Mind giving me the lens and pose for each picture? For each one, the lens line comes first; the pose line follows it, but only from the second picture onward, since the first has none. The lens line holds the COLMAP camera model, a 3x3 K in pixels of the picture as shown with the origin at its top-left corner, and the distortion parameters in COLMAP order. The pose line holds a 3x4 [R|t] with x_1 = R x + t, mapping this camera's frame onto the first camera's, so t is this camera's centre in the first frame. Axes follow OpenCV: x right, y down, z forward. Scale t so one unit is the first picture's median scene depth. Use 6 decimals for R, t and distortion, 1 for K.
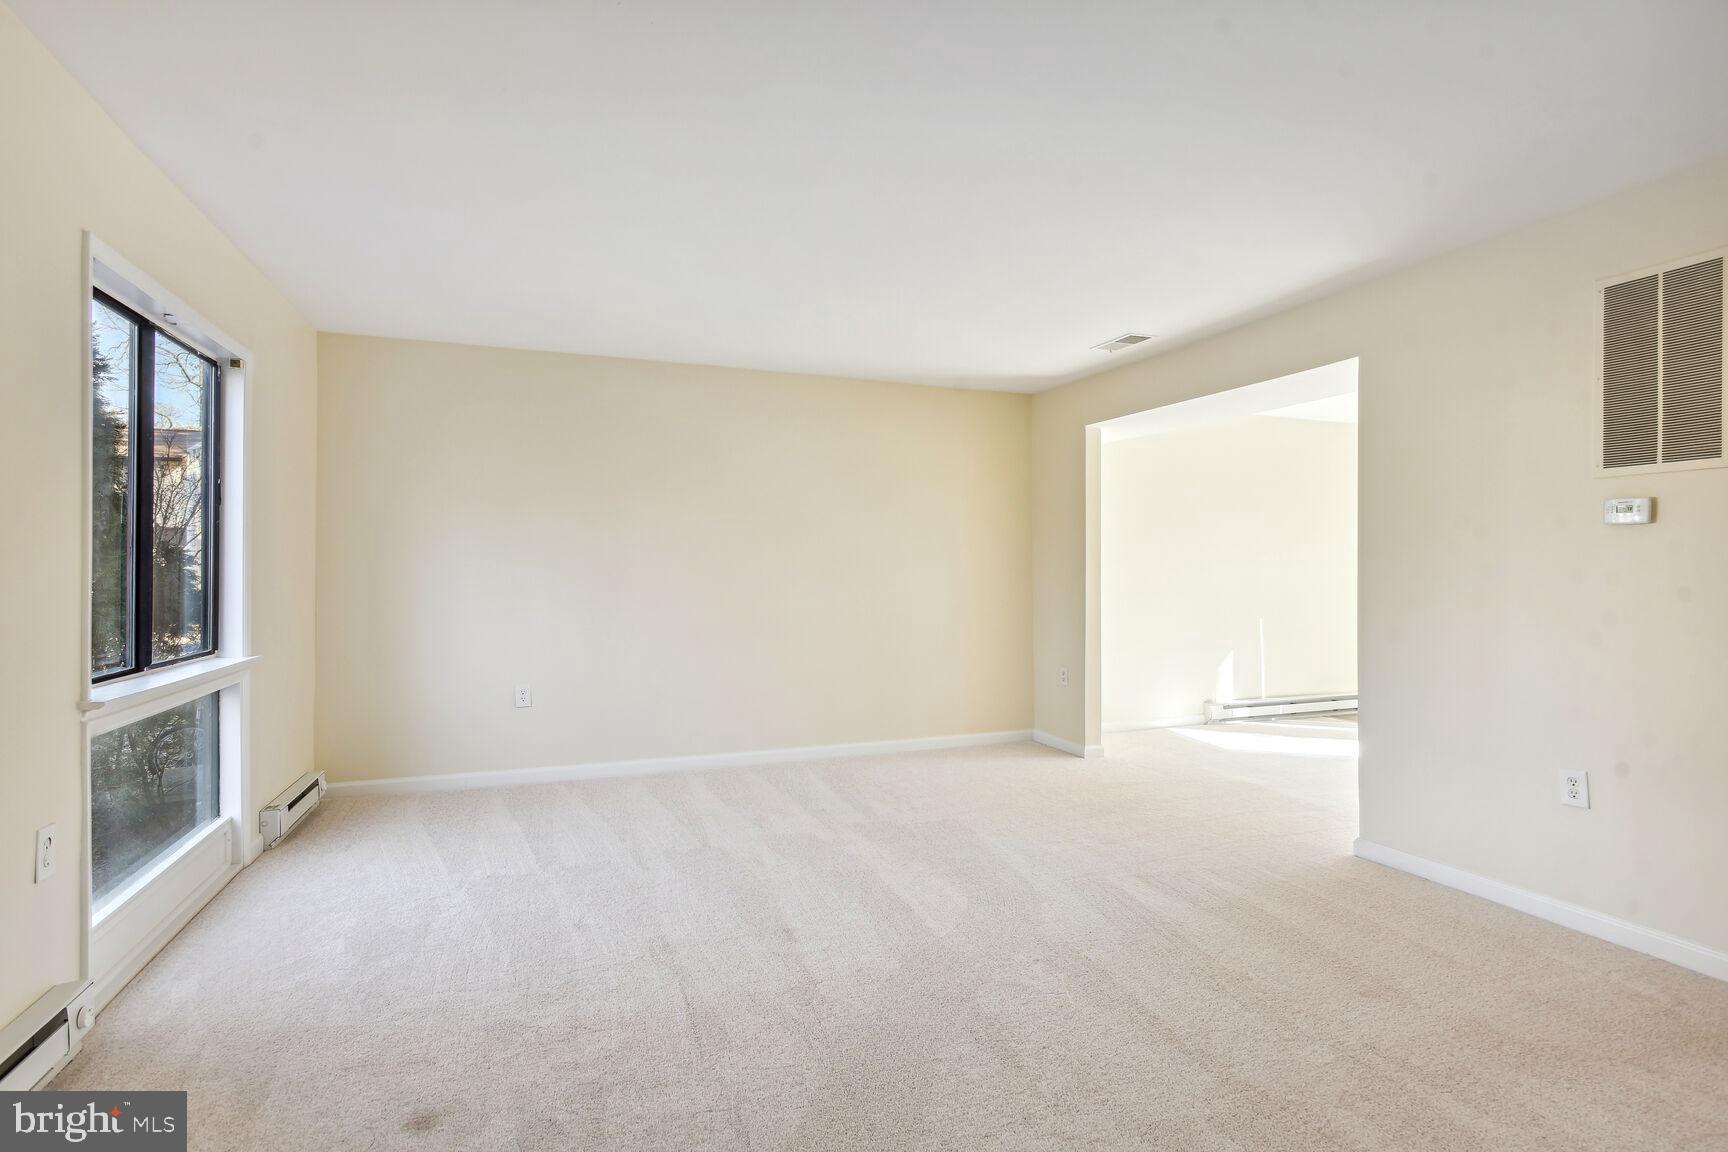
lens RADIAL K [[836.0, 0, 862.5], [0, 836.0, 564.7], [0, 0, 1]] dist [0.004601, 0.000673]
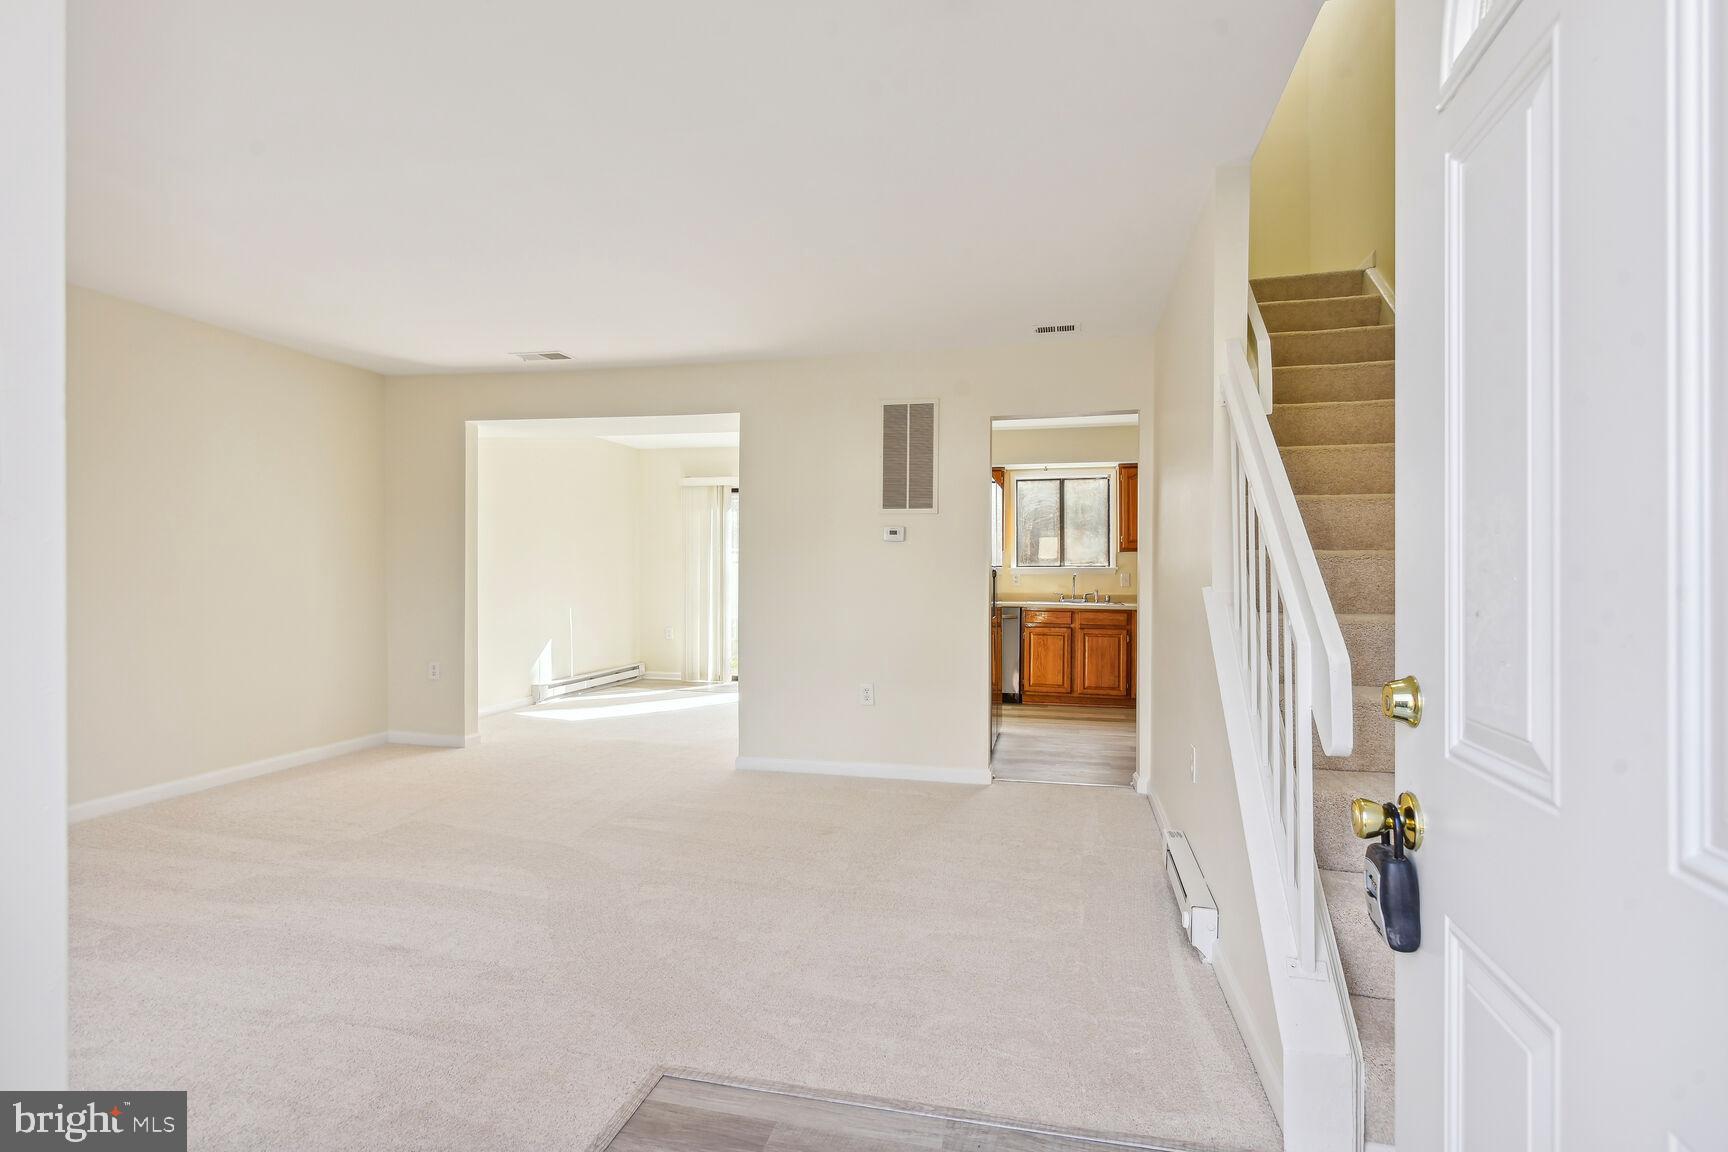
lens RADIAL K [[836.0, 0, 862.3], [0, 836.0, 570.9], [0, 0, 1]] dist [0.004601, 0.000673]
pose [[0.564465, 0.004961, 0.825442, -0.362448], [-0.014768, 0.999883, 0.004089, 0.005241], [-0.825325, -0.014498, 0.564472, 0.033608]]
